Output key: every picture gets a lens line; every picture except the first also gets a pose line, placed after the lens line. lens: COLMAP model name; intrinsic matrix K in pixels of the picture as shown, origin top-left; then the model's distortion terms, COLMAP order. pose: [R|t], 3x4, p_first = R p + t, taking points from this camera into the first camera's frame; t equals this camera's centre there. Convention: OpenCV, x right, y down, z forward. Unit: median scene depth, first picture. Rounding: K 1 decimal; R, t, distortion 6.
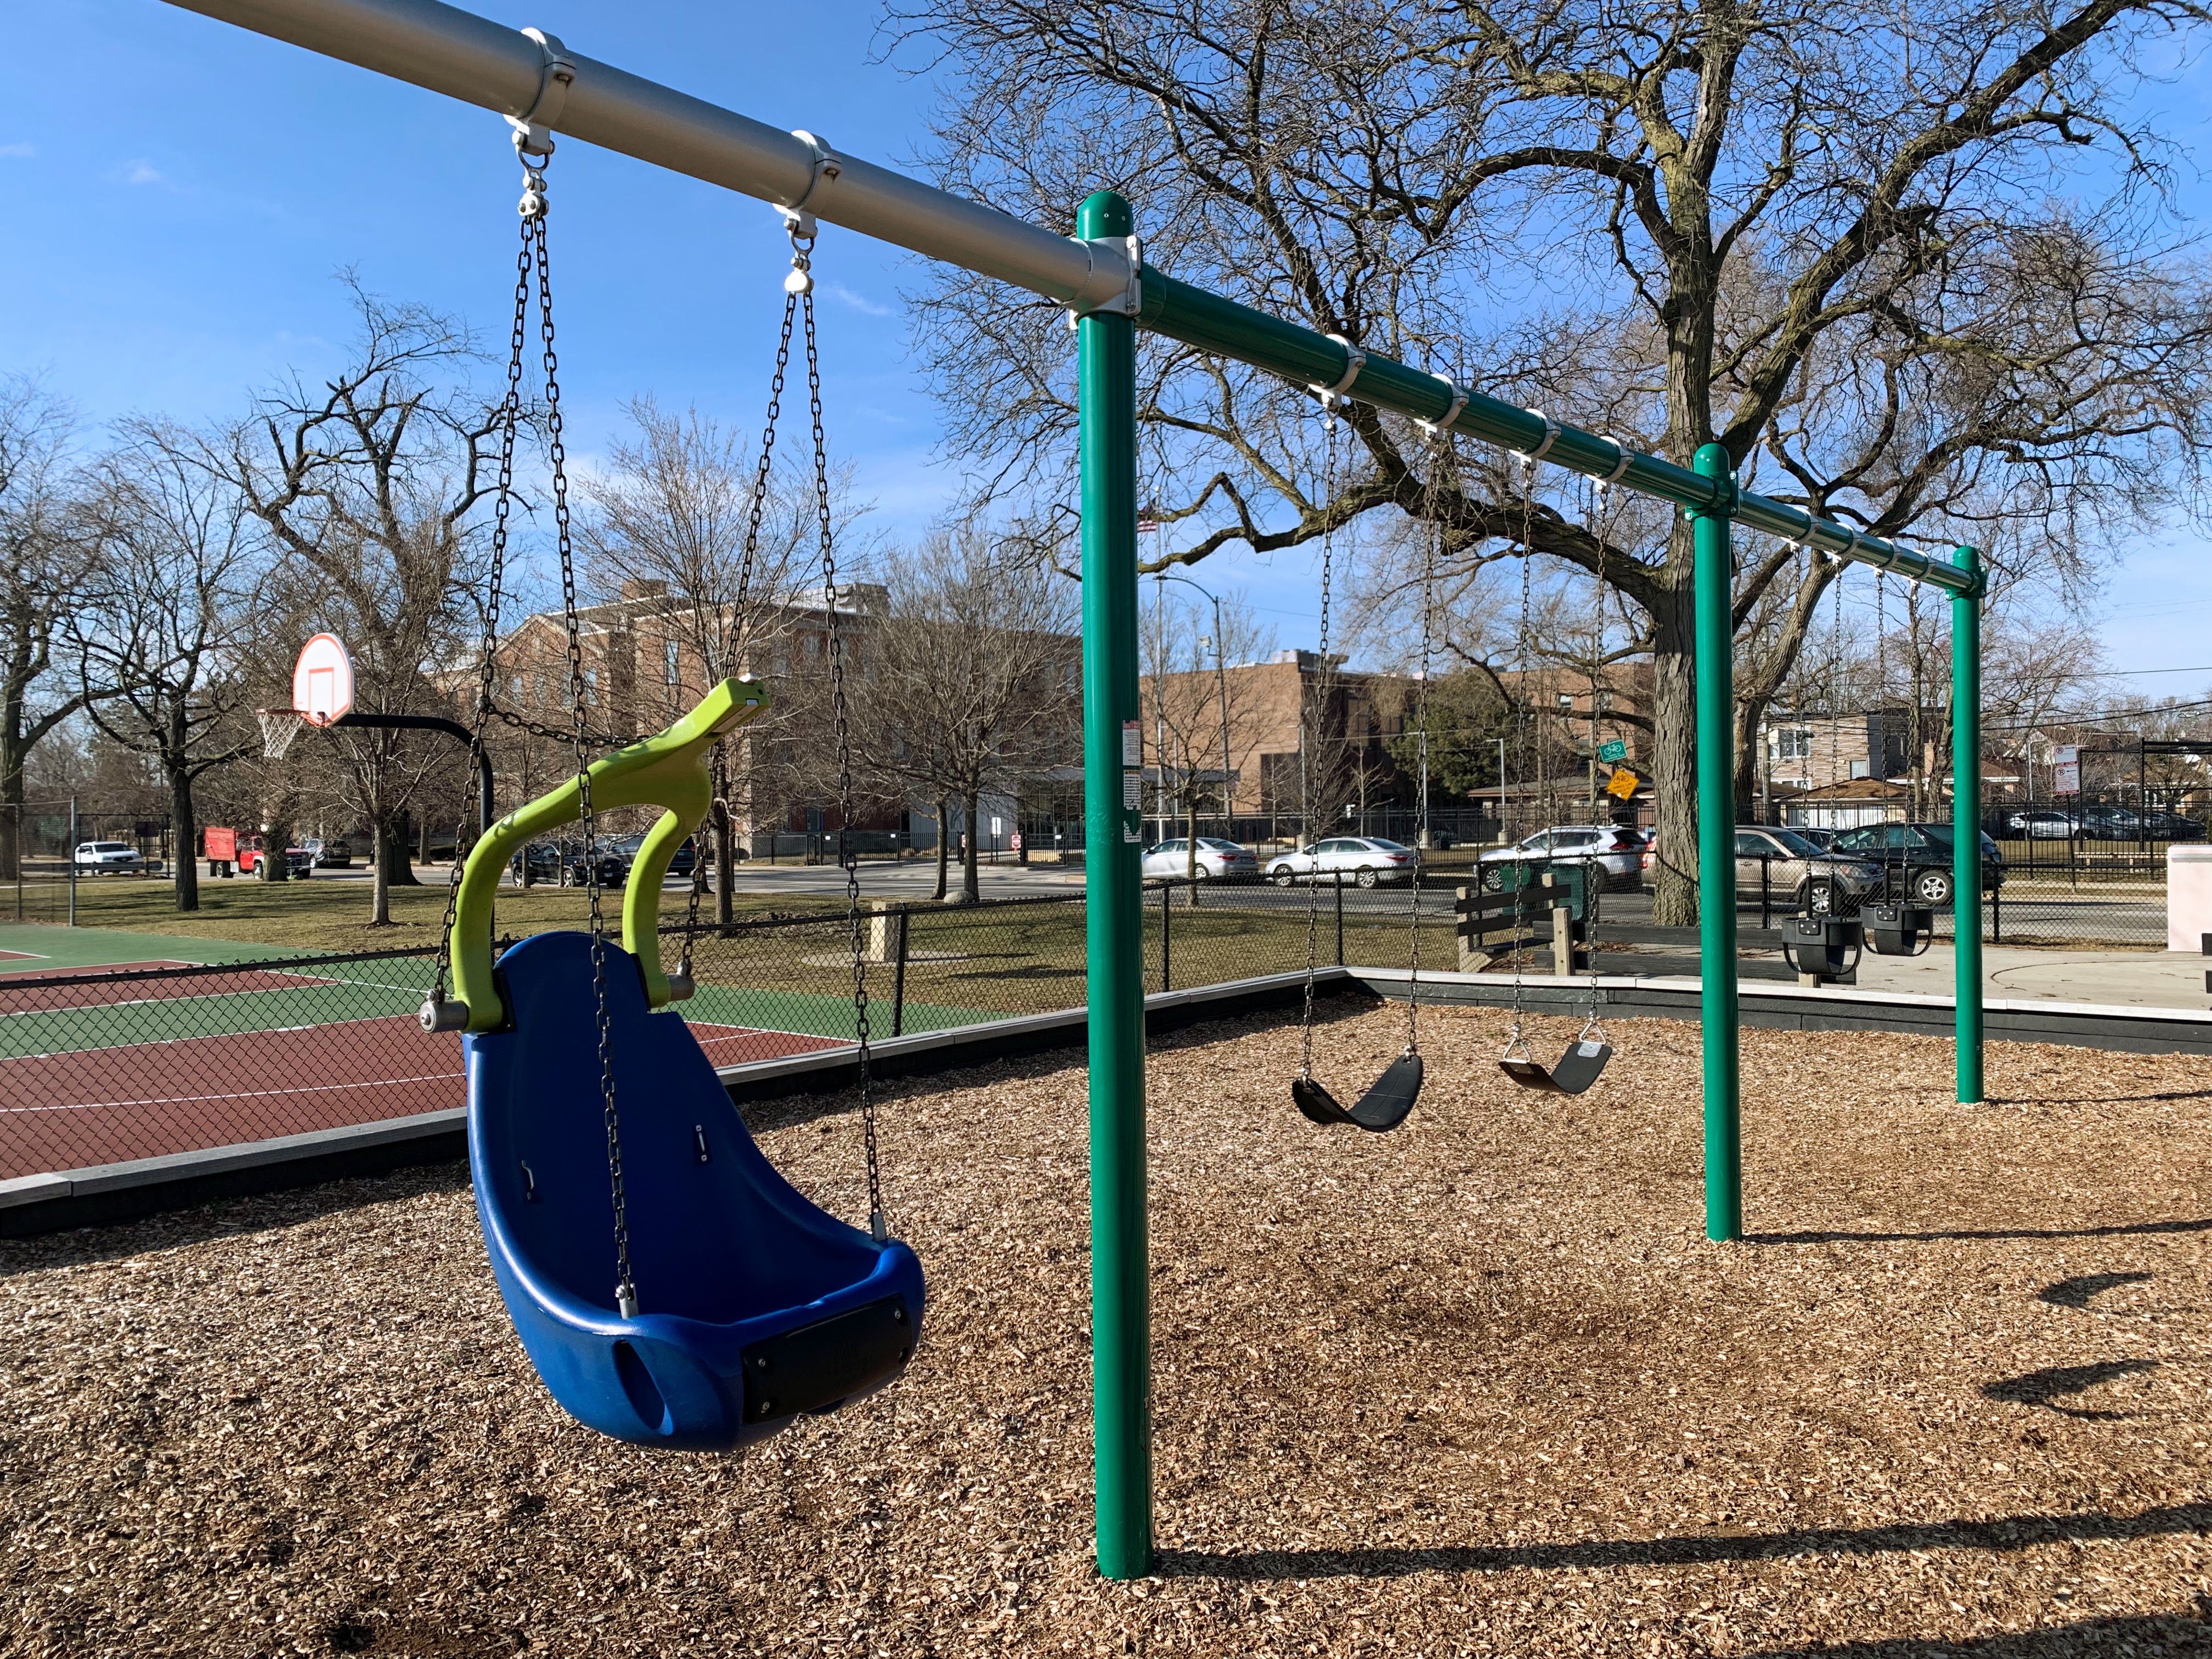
lens RADIAL K [[1651.6, 0, 1103.9], [0, 1651.6, 818.6], [0, 0, 1]] dist [0.212607, -0.346634]
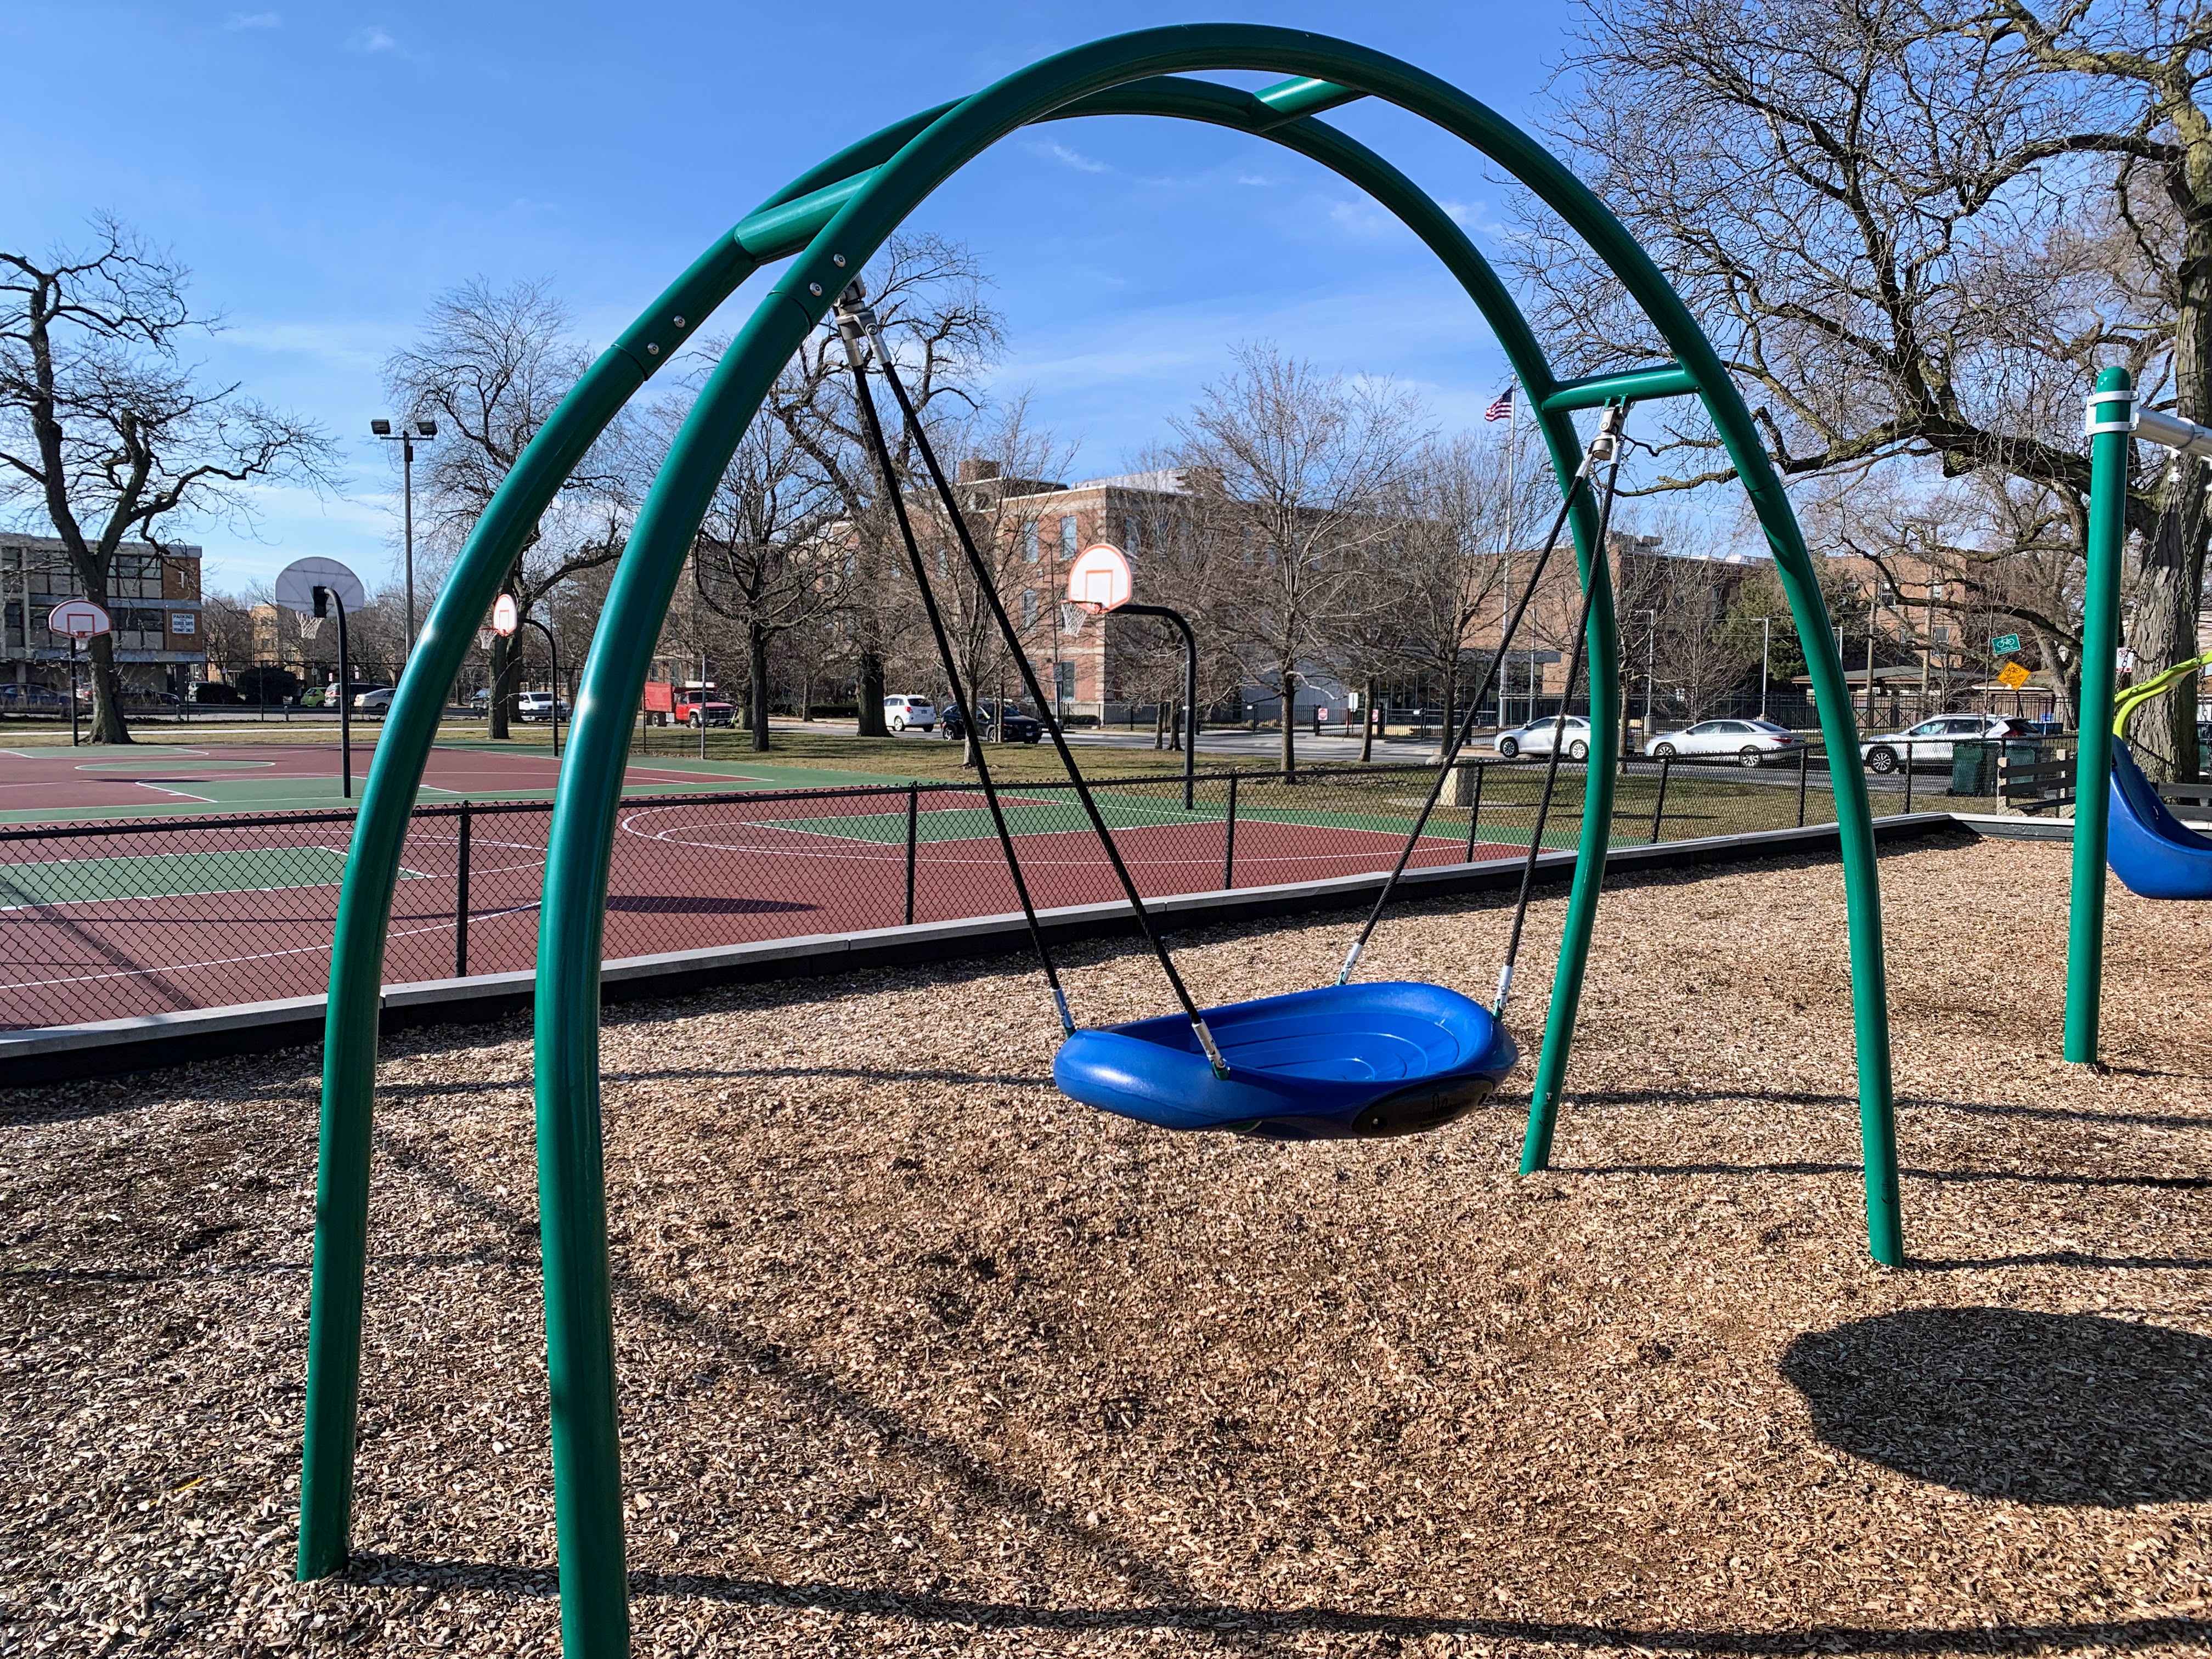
lens RADIAL K [[1669.8, 0, 1125.6], [0, 1669.8, 829.2], [0, 0, 1]] dist [0.054526, -0.004308]
pose [[0.991473, 0.037569, -0.124782, -0.105979], [-0.027339, 0.996199, 0.082705, 0.002730], [0.127415, -0.078588, 0.988731, -0.133132]]
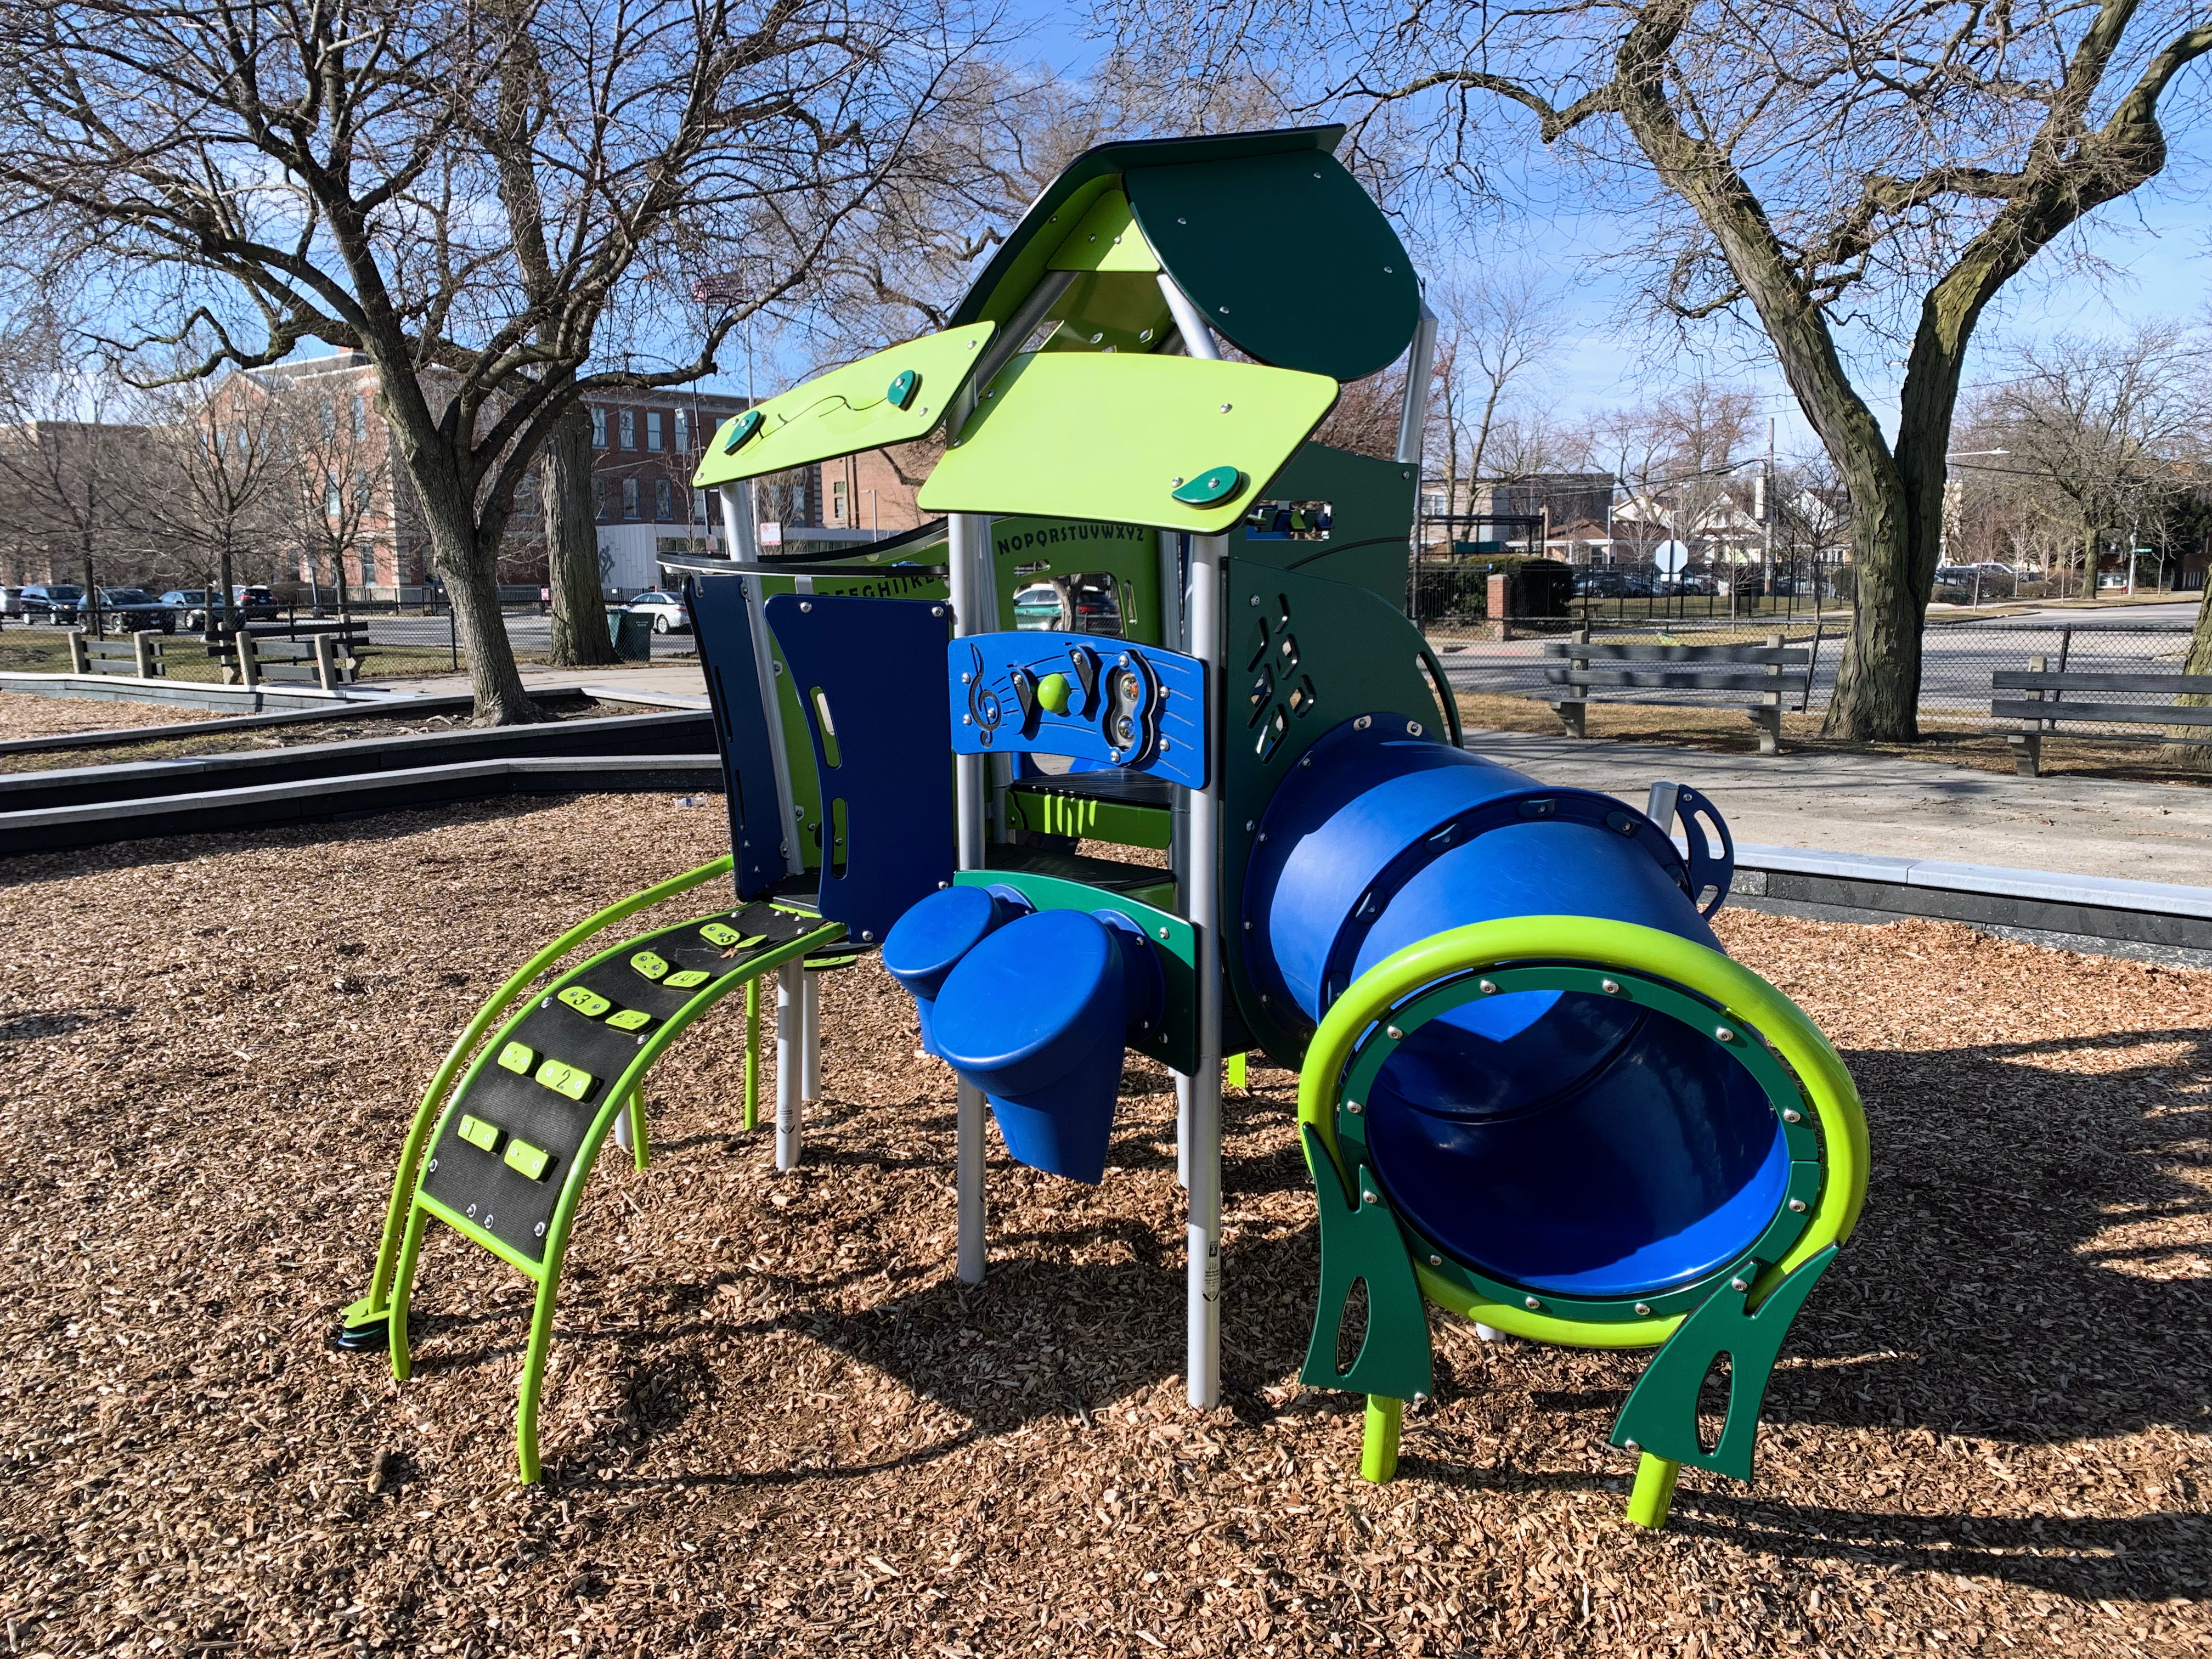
lens RADIAL K [[1685.7, 0, 1118.6], [0, 1685.7, 826.5], [0, 0, 1]] dist [0.032730, -0.011201]
pose [[0.998952, -0.001838, 0.045738, 0.359409], [-0.004946, 0.989010, 0.147768, -0.002646], [-0.045507, -0.147839, 0.987964, -0.204466]]
